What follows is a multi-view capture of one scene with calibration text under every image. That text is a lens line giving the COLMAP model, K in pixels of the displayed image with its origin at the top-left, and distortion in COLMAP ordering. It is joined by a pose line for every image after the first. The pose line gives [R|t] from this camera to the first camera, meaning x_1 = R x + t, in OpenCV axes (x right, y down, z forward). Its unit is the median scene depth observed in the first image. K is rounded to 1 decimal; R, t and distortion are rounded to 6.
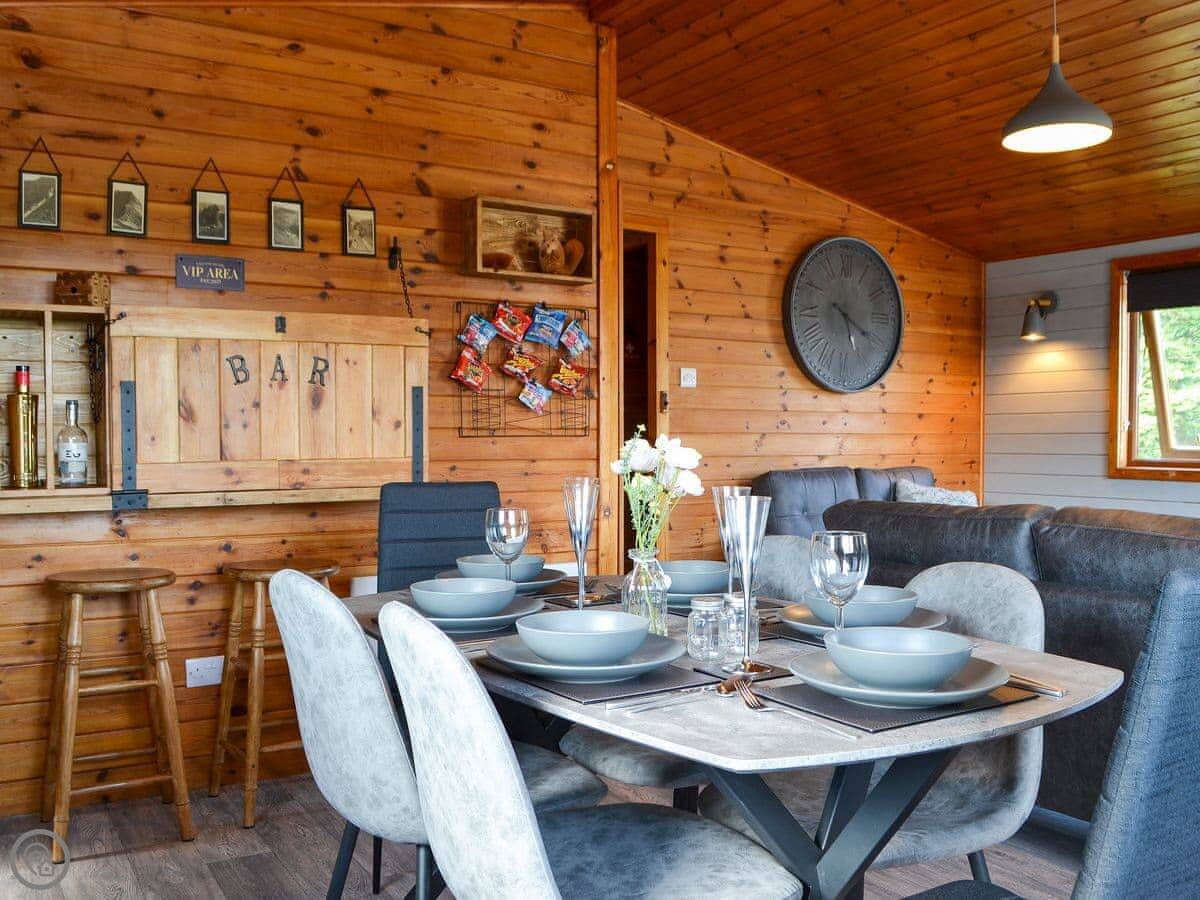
lens RADIAL K [[1077.4, 0, 631.8], [0, 1077.4, 468.8], [0, 0, 1]] dist [-0.088731, 0.008335]
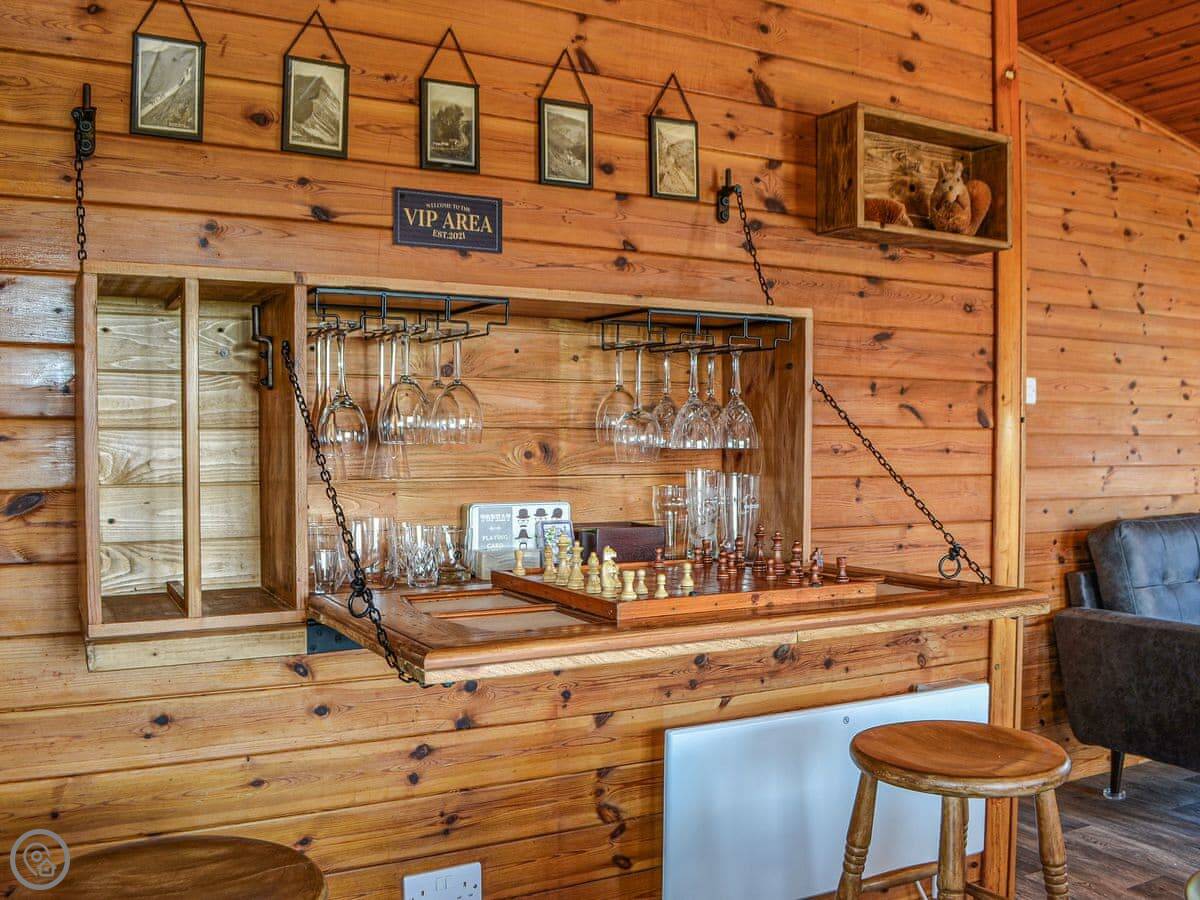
lens RADIAL K [[1128.3, 0, 653.1], [0, 1128.3, 465.1], [0, 0, 1]] dist [-0.094361, 0.004766]
pose [[0.998776, 0.003791, -0.049307, -0.227974], [-0.004120, 0.999970, -0.006581, -0.041515], [0.049281, 0.006776, 0.998762, 0.348255]]
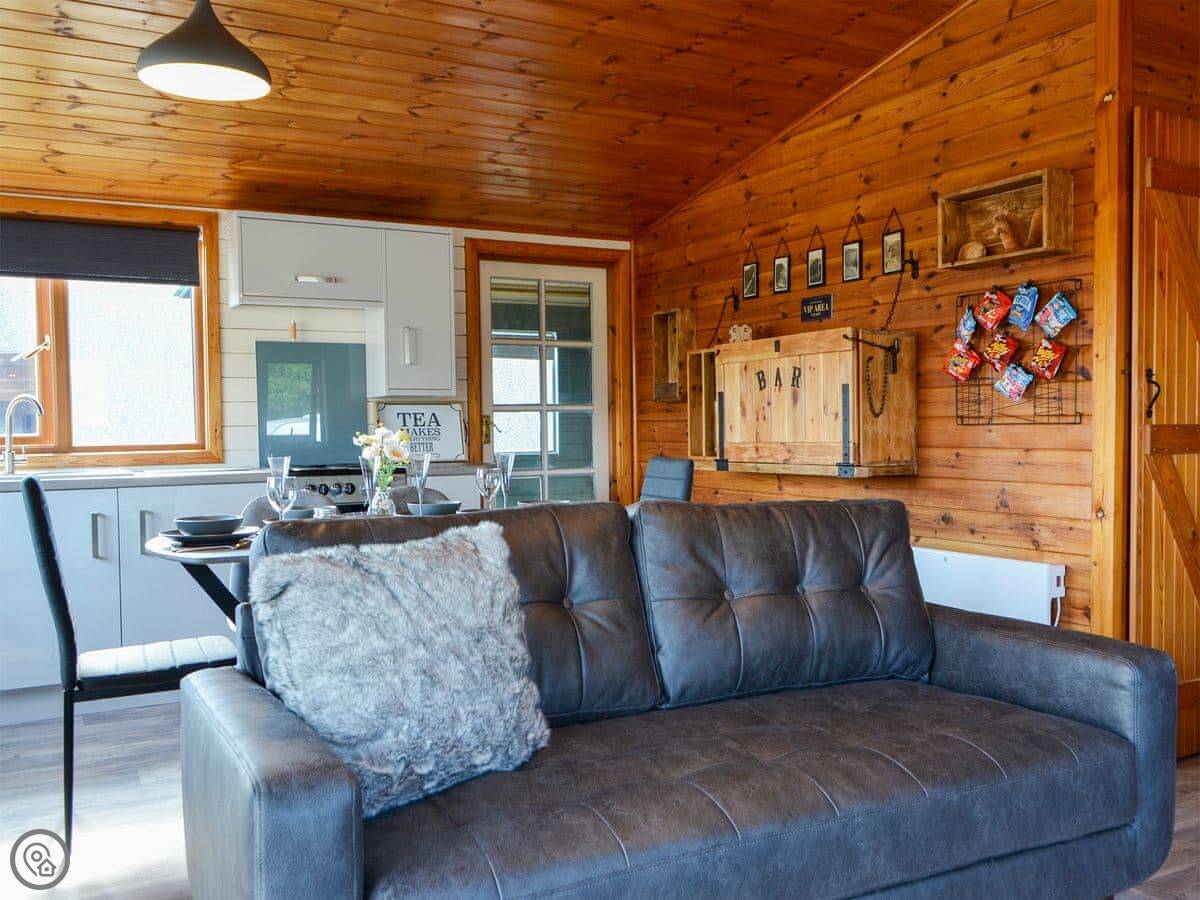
lens RADIAL K [[1091.8, 0, 635.2], [0, 1091.8, 455.6], [0, 0, 1]] dist [0.033414, -0.002771]
pose [[-0.065717, 0.027063, -0.997471, 0.958261], [-0.025174, 0.999269, 0.028770, -0.023356], [0.997521, 0.027001, -0.064988, 0.774176]]
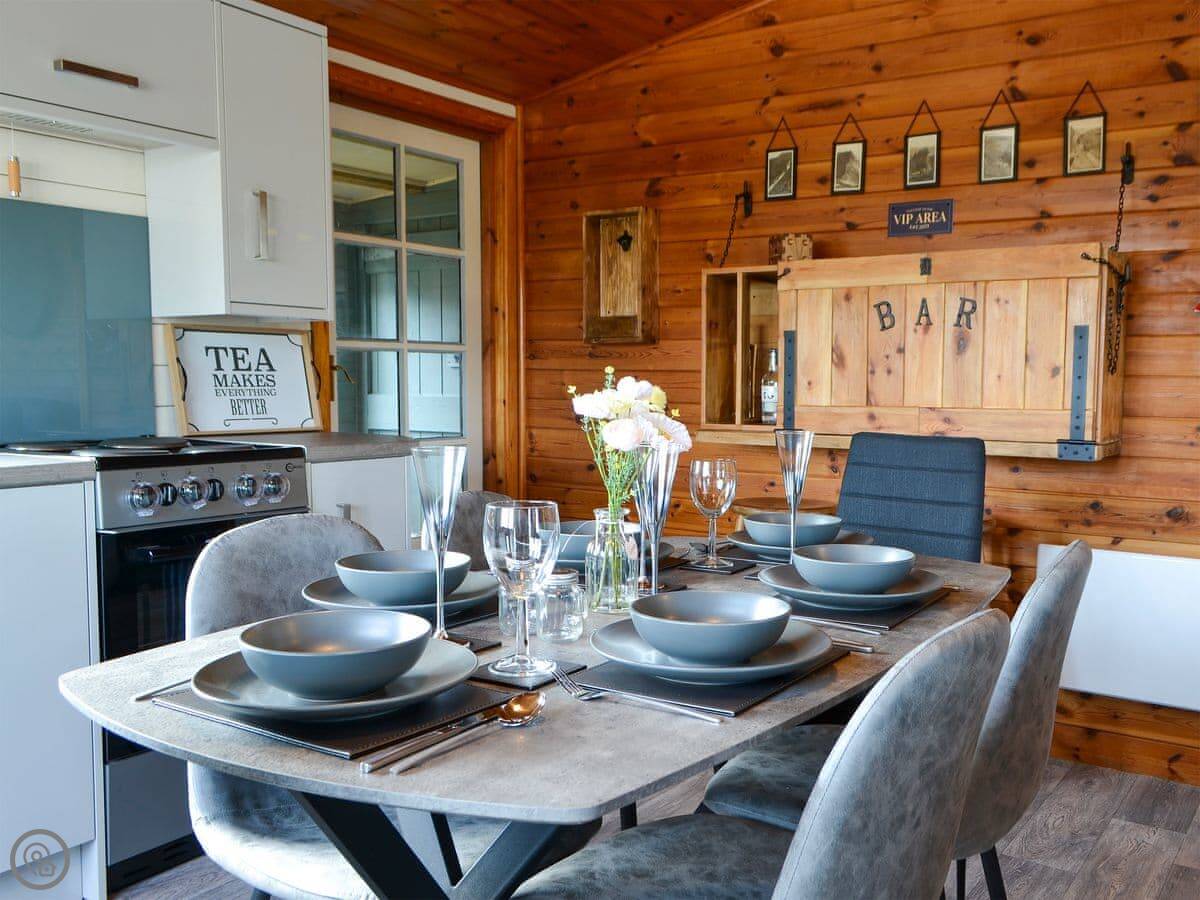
lens RADIAL K [[1083.7, 0, 680.1], [0, 1083.7, 460.0], [0, 0, 1]] dist [0.019003, 0.011439]
pose [[0.413943, 0.074721, -0.907231, 0.408852], [-0.042760, 0.997121, 0.062615, -0.010968], [0.909298, 0.012875, 0.415947, 0.334111]]
